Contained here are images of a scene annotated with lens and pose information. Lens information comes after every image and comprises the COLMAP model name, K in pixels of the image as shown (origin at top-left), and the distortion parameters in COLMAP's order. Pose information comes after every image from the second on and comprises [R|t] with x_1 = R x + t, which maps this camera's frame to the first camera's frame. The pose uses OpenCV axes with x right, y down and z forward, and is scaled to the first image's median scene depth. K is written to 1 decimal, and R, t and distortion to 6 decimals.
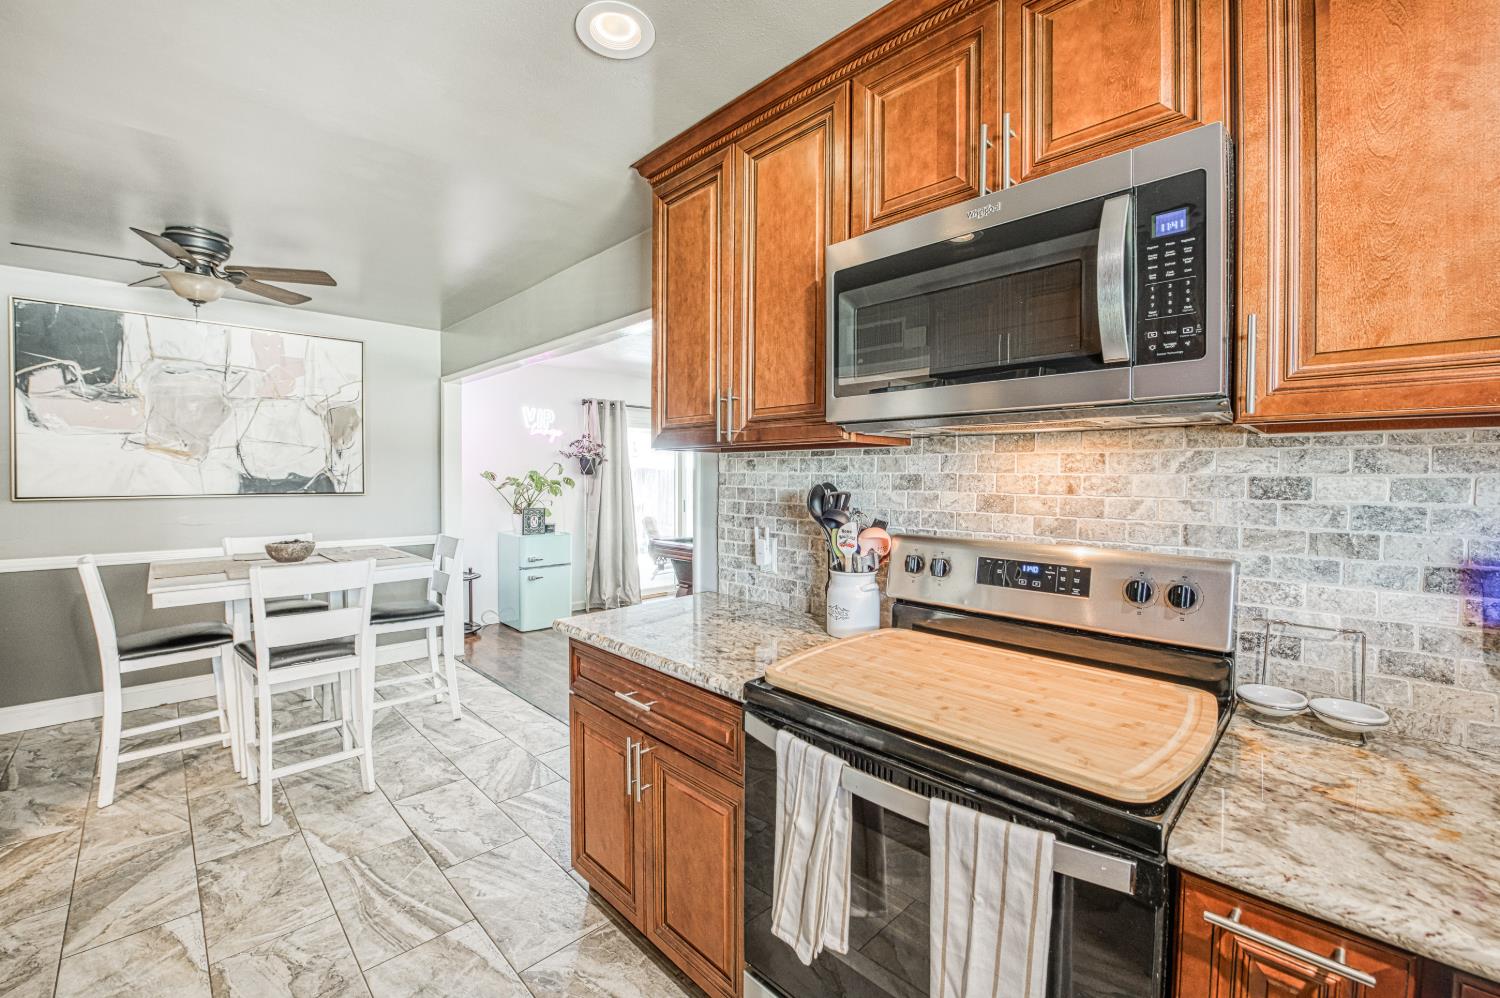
lens RADIAL K [[607.5, 0, 738.4], [0, 607.5, 489.5], [0, 0, 1]] dist [-0.016380, -0.001424]
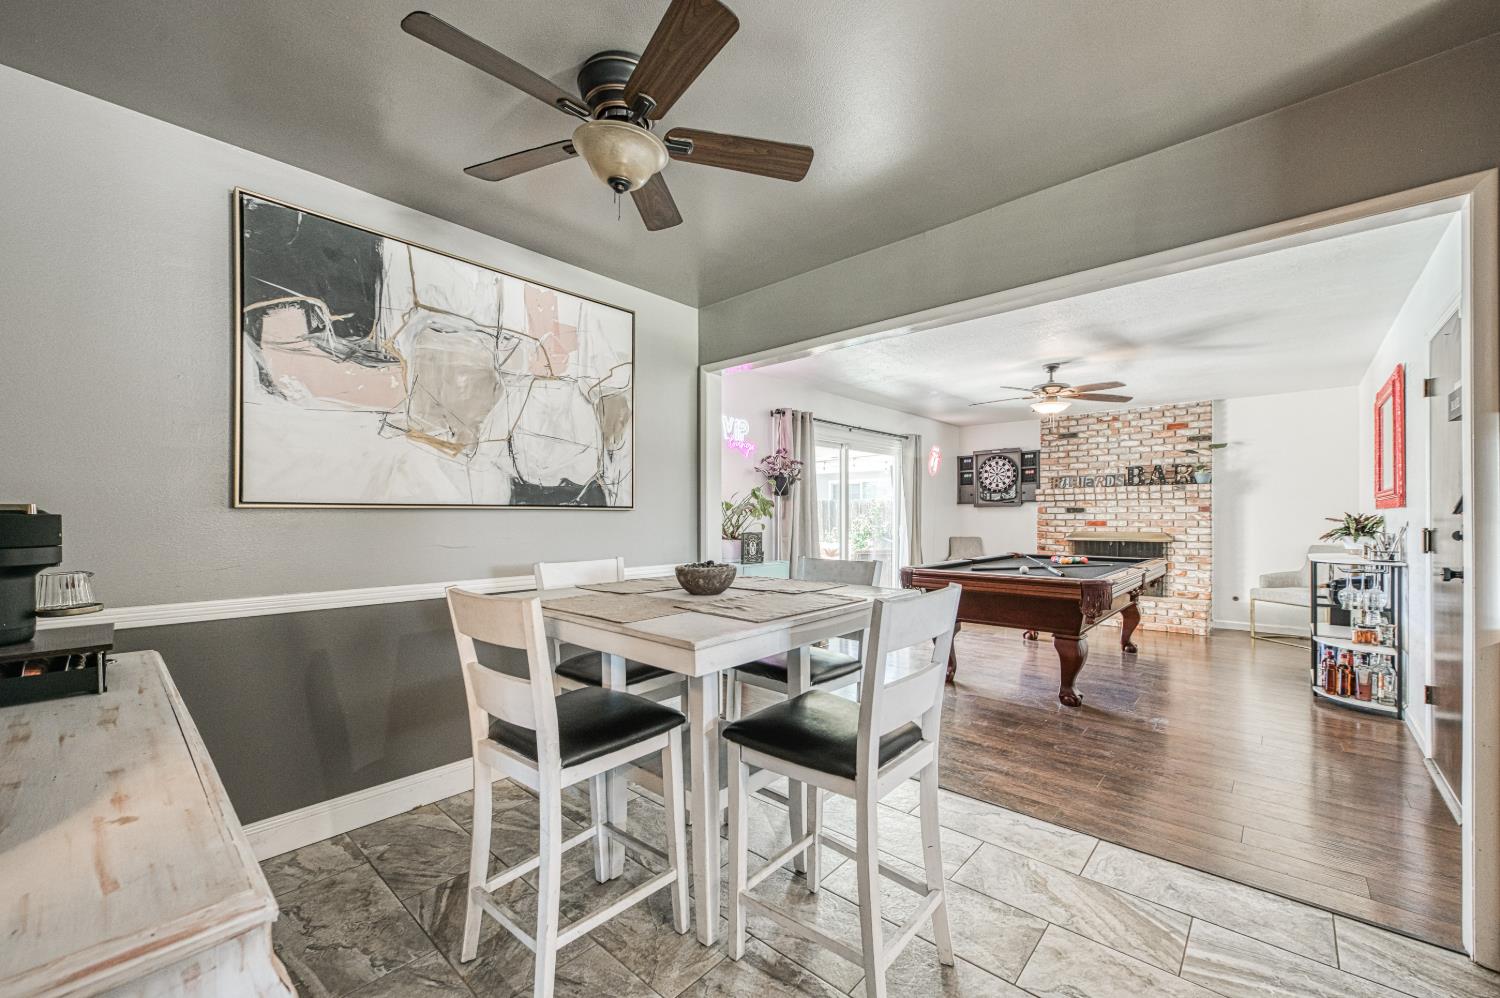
lens RADIAL K [[589.2, 0, 756.5], [0, 589.2, 514.2], [0, 0, 1]] dist [-0.007713, -0.000563]
pose [[0.996662, -0.006884, 0.081352, -0.580203], [0.008992, 0.999633, -0.025570, 0.038335], [-0.081146, 0.026216, 0.996357, 0.261921]]
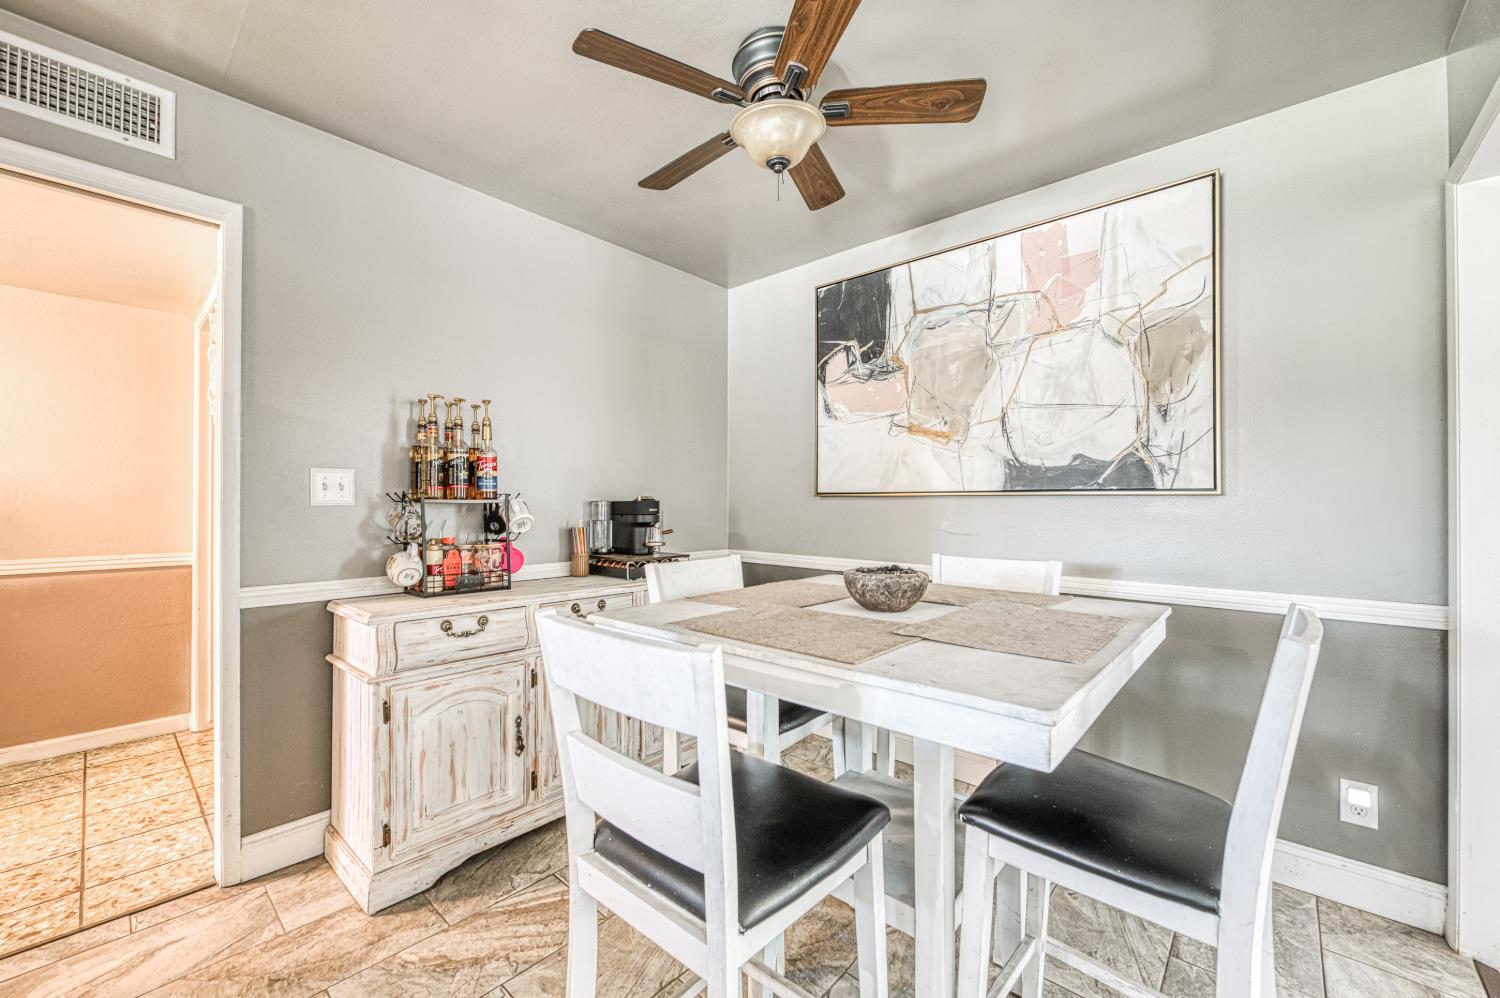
lens RADIAL K [[589.2, 0, 770.9], [0, 589.2, 499.1], [0, 0, 1]] dist [-0.007713, -0.000563]
pose [[0.087240, -0.007594, -0.996158, -0.214820], [-0.024084, 0.999663, -0.009730, 0.028088], [0.995896, 0.024840, 0.087028, 0.678376]]
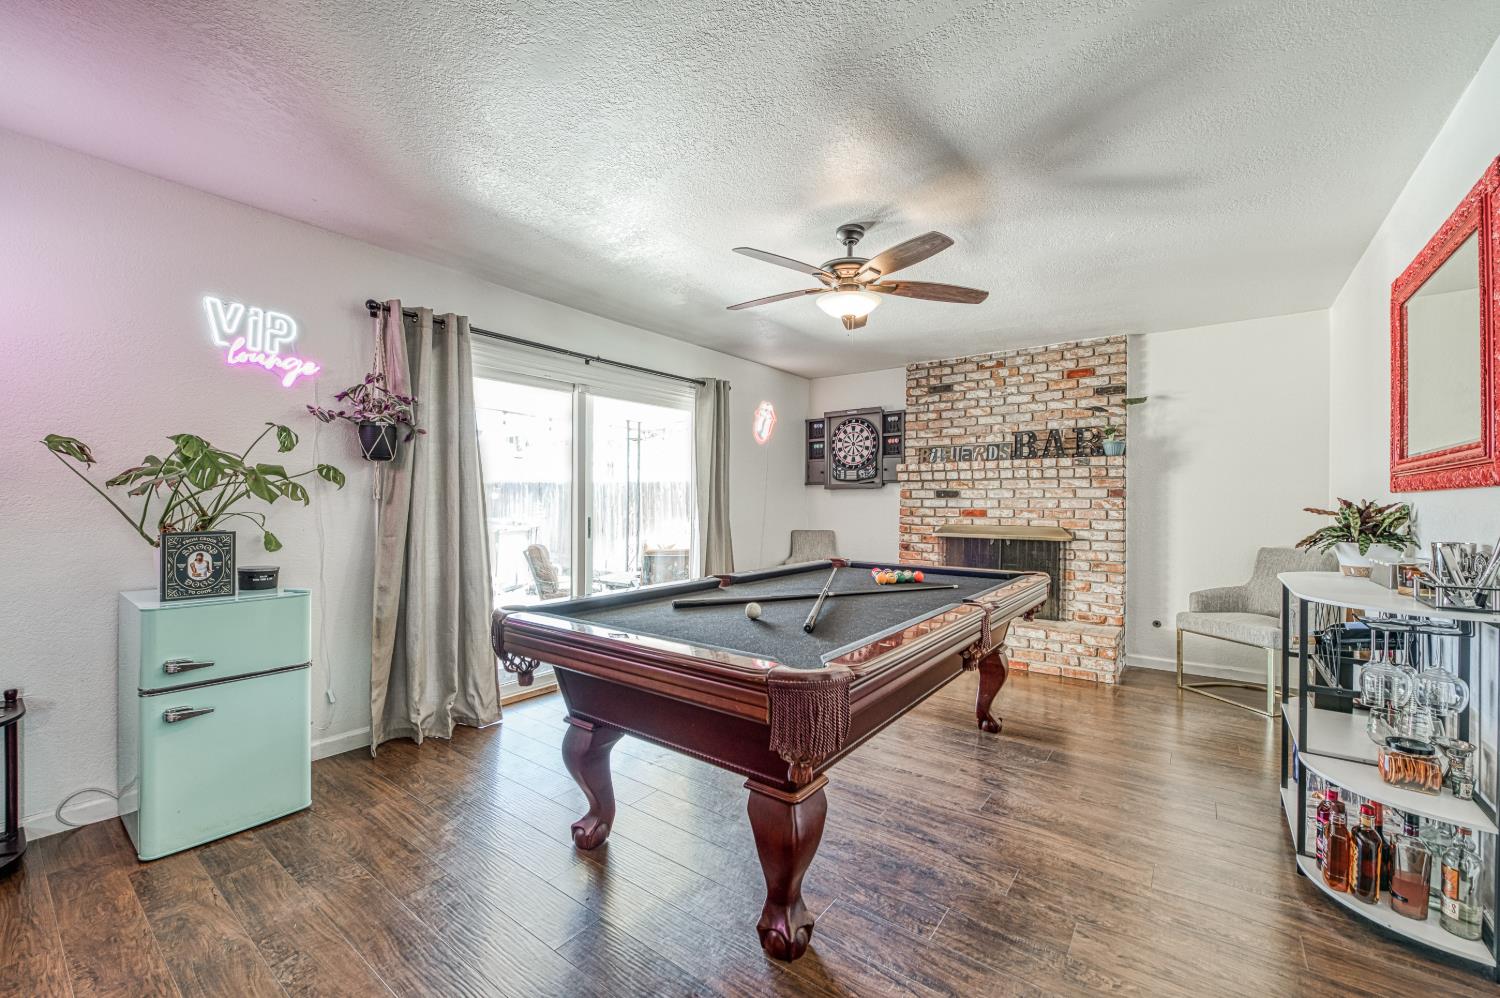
lens RADIAL K [[607.5, 0, 763.0], [0, 607.5, 500.1], [0, 0, 1]] dist [-0.016380, -0.001424]
pose [[0.983002, -0.000032, 0.183597, -0.065243], [0.004373, 0.999720, -0.023237, 0.030206], [-0.183545, 0.023645, 0.982727, 0.790997]]
